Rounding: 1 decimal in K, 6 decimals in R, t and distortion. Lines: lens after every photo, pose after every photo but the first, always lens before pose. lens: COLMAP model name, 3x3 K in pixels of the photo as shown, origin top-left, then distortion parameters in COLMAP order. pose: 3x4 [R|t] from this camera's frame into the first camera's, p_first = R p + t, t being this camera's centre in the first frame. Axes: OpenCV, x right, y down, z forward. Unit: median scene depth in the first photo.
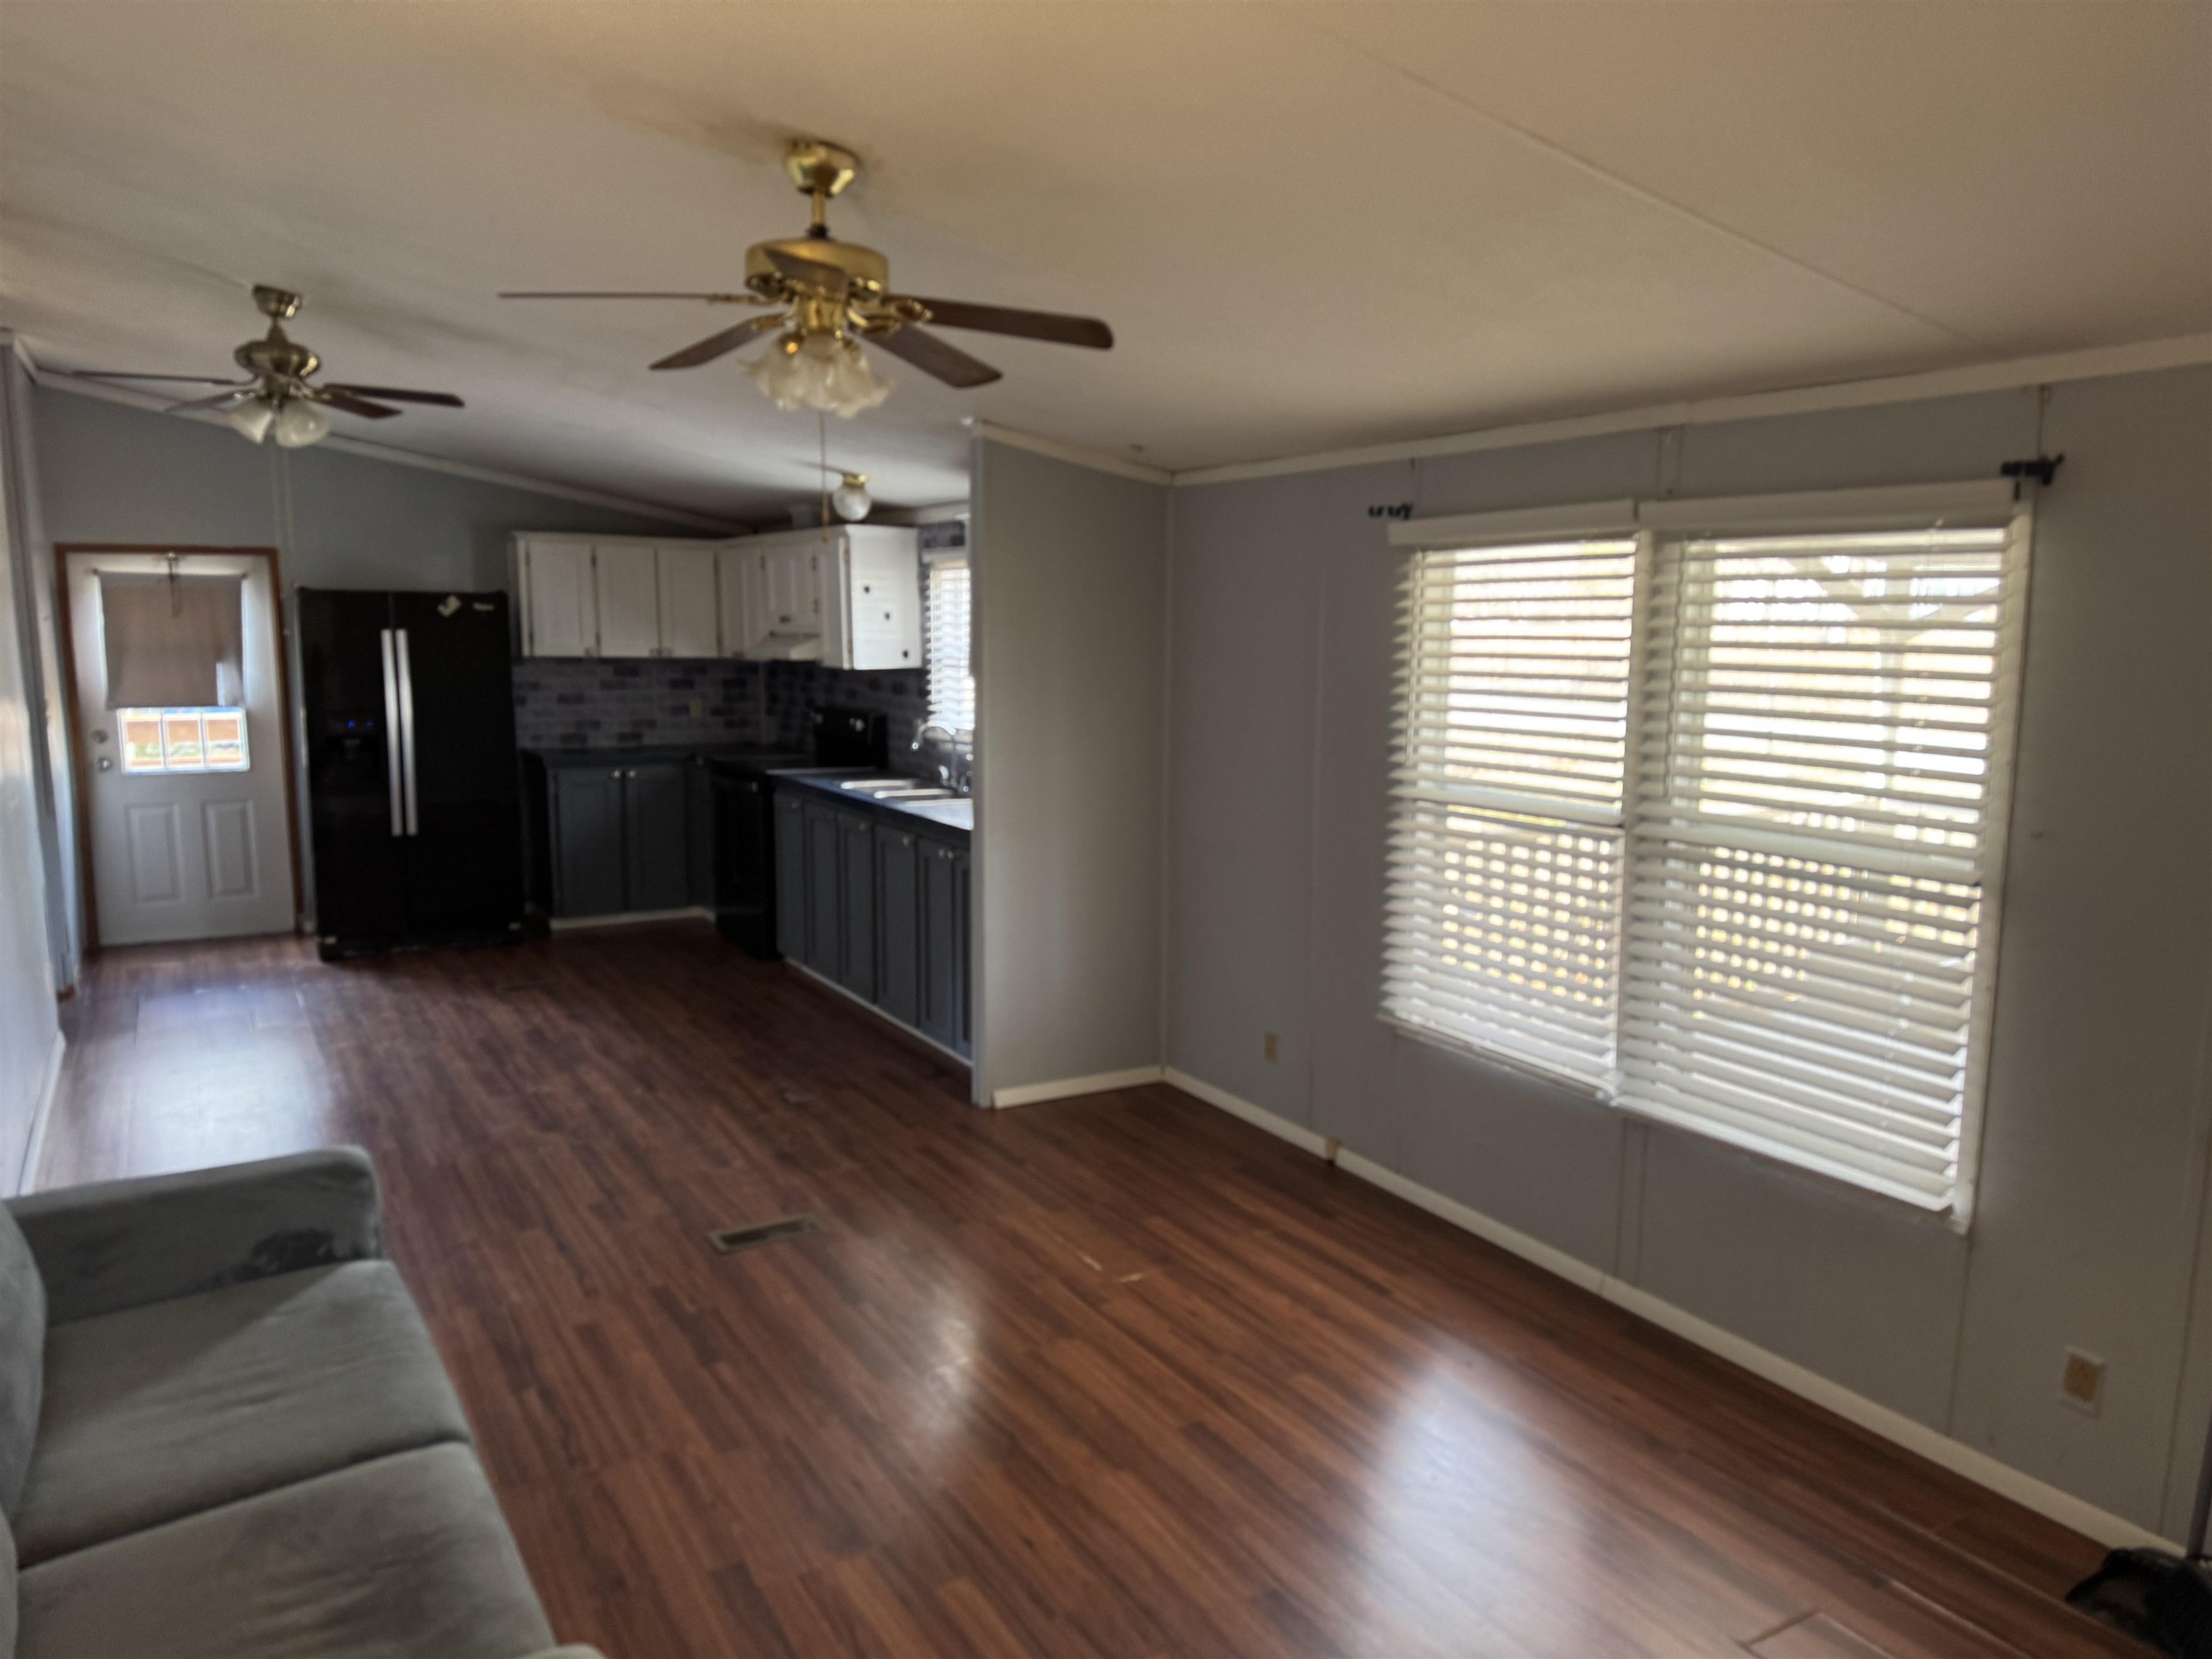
lens RADIAL K [[1553.0, 0, 1090.0], [0, 1553.0, 828.7], [0, 0, 1]] dist [0.028993, -0.013263]
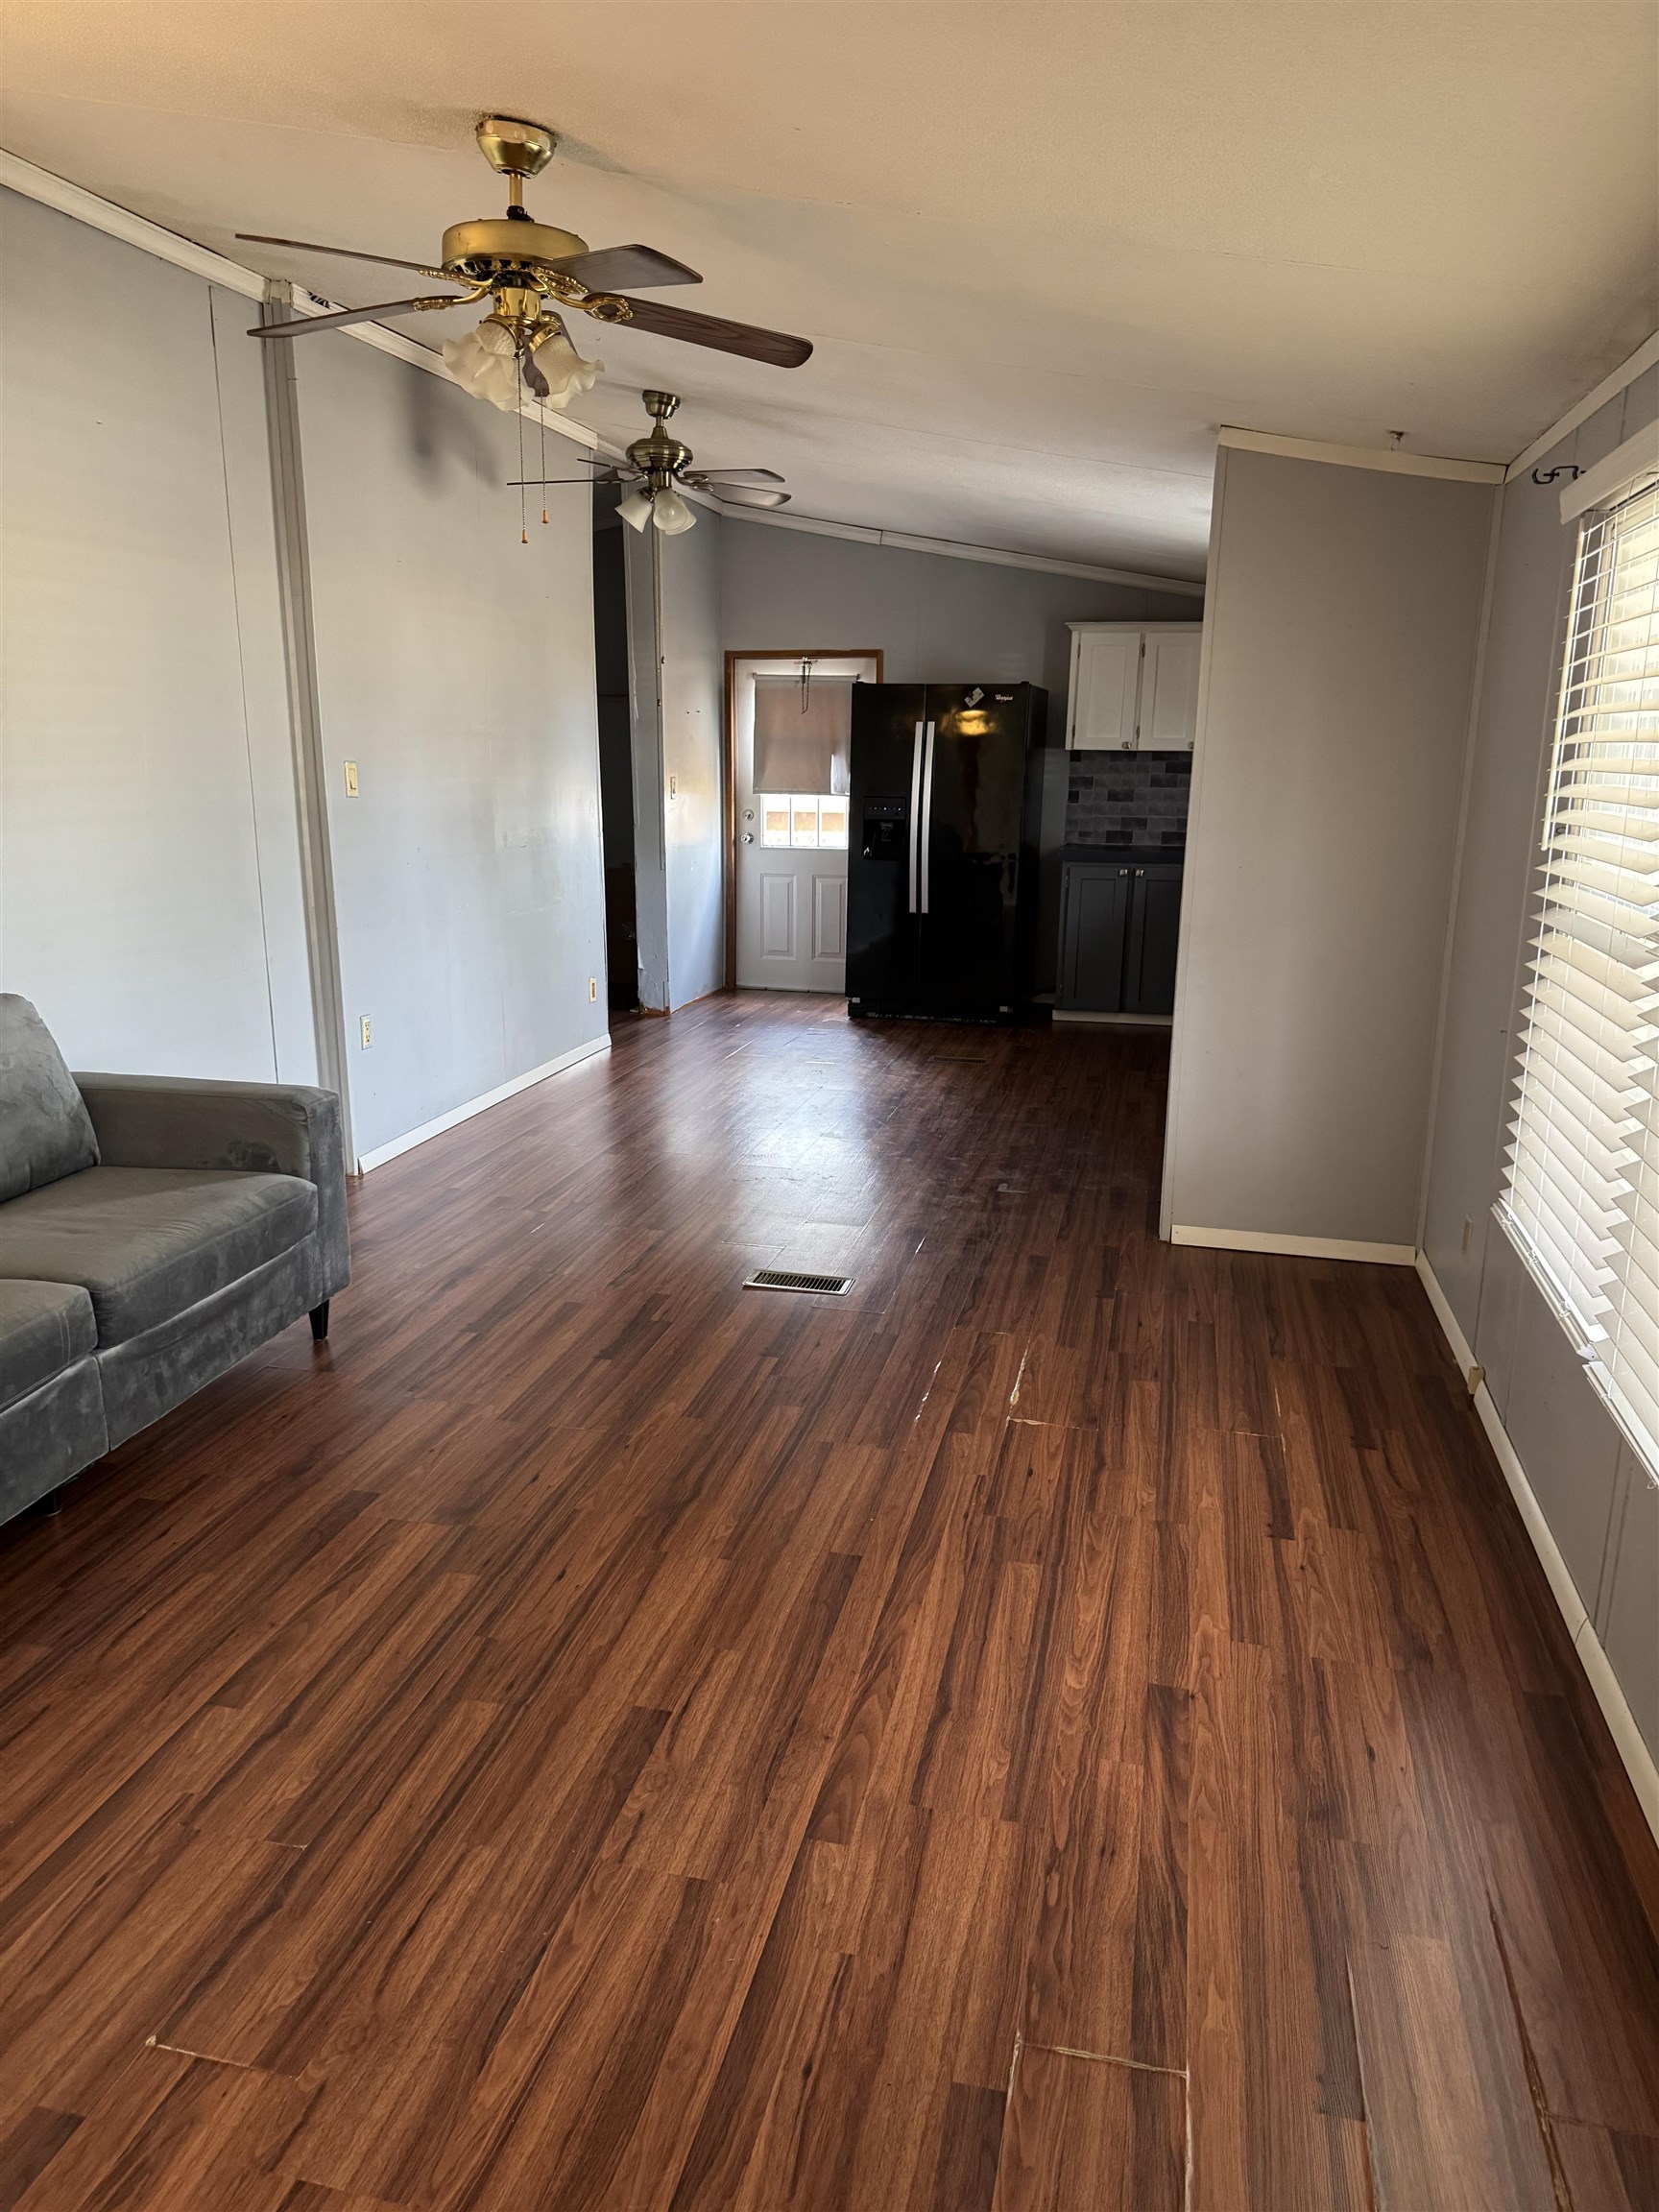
lens RADIAL K [[1553.0, 0, 813.4], [0, 1553.0, 1124.0], [0, 0, 1]] dist [0.028993, -0.013263]
pose [[0.717671, 0.166272, -0.676241, 0.357431], [-0.100508, 0.985641, 0.135681, 0.012750], [0.689091, -0.029407, 0.724078, 0.207770]]
